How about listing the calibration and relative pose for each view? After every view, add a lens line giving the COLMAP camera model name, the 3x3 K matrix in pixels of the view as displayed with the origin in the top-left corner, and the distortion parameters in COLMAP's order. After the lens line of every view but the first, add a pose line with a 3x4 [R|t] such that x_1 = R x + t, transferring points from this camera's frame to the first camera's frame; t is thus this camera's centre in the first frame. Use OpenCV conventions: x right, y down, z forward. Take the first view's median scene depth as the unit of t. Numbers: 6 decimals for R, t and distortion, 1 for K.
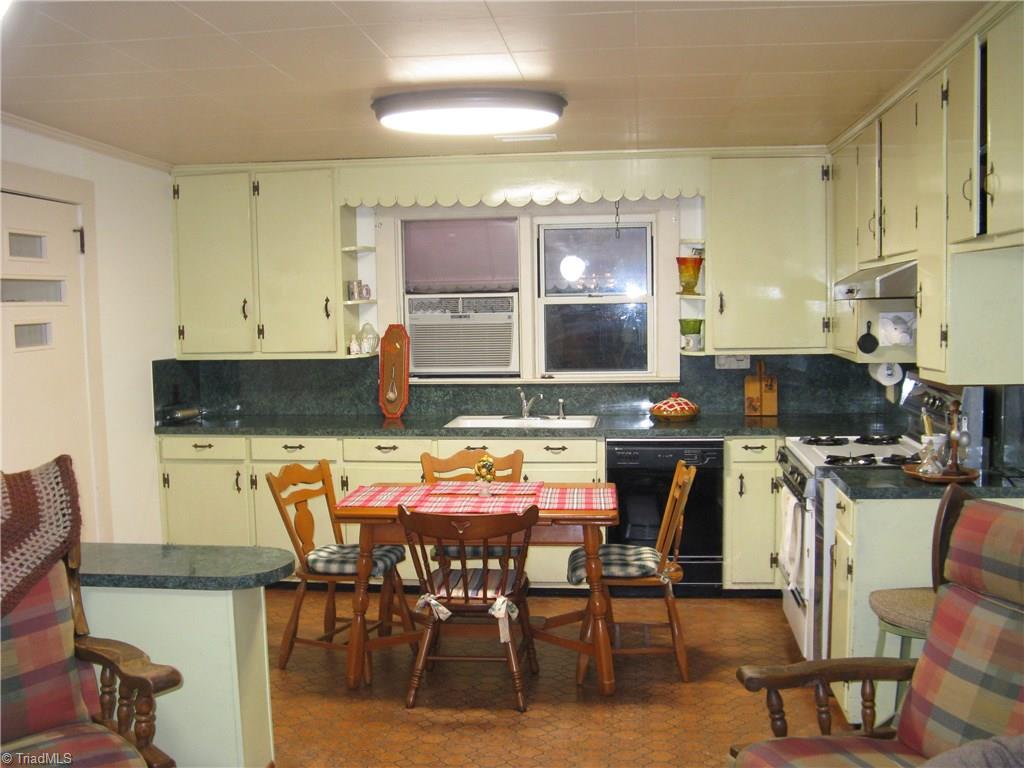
lens RADIAL K [[1075.1, 0, 514.2], [0, 1075.1, 419.3], [0, 0, 1]] dist [-0.181289, 0.219505]
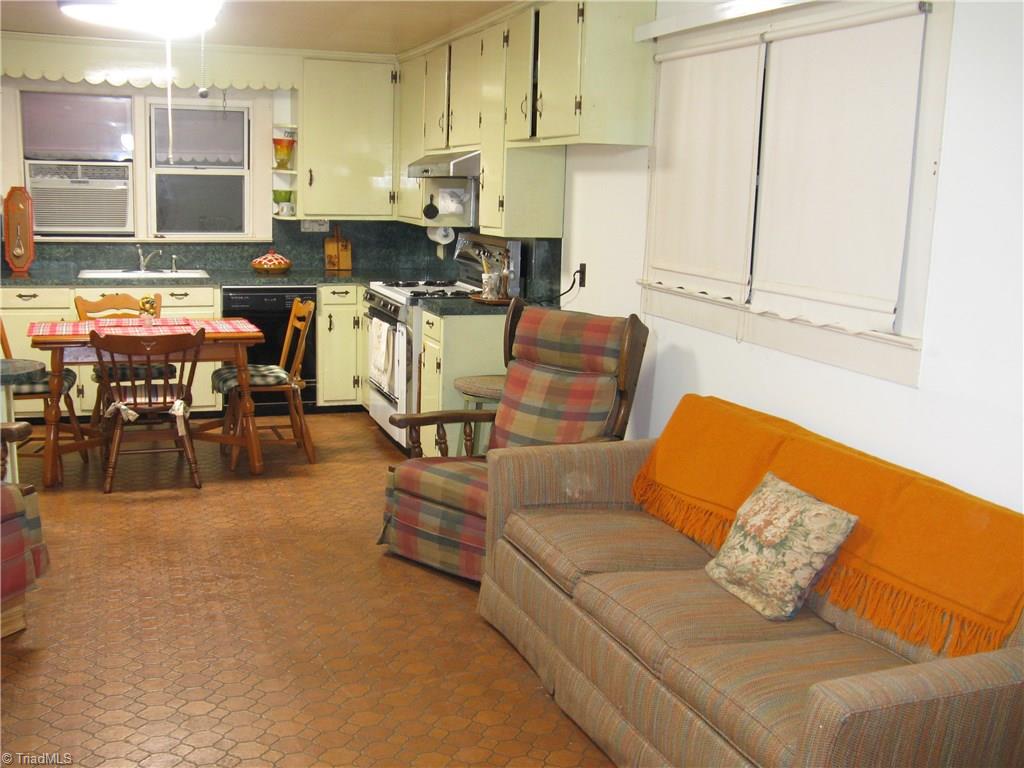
lens RADIAL K [[1075.1, 0, 514.2], [0, 1075.1, 419.3], [0, 0, 1]] dist [-0.181289, 0.219505]
pose [[0.891467, -0.049275, 0.450398, -0.169284], [-0.000273, 0.994010, 0.109290, 0.037042], [-0.453085, -0.097551, 0.886114, -0.234780]]
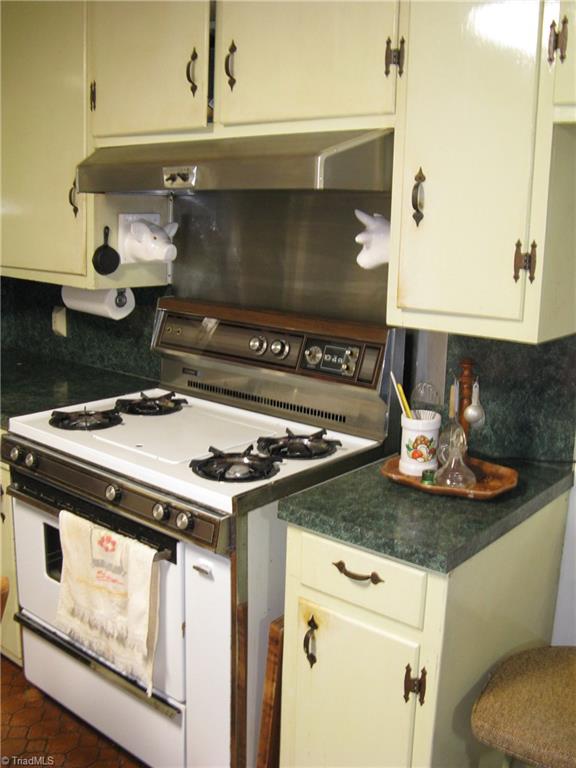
lens RADIAL K [[803.0, 0, 288.0], [0, 803.0, 384.0], [0, 0, 1]] dist [-0.002405, -0.003146]
pose [[0.539068, -0.149122, 0.828956, -0.031006], [0.053753, 0.988287, 0.142829, -0.054817], [-0.840545, -0.032436, 0.540770, 0.563108]]
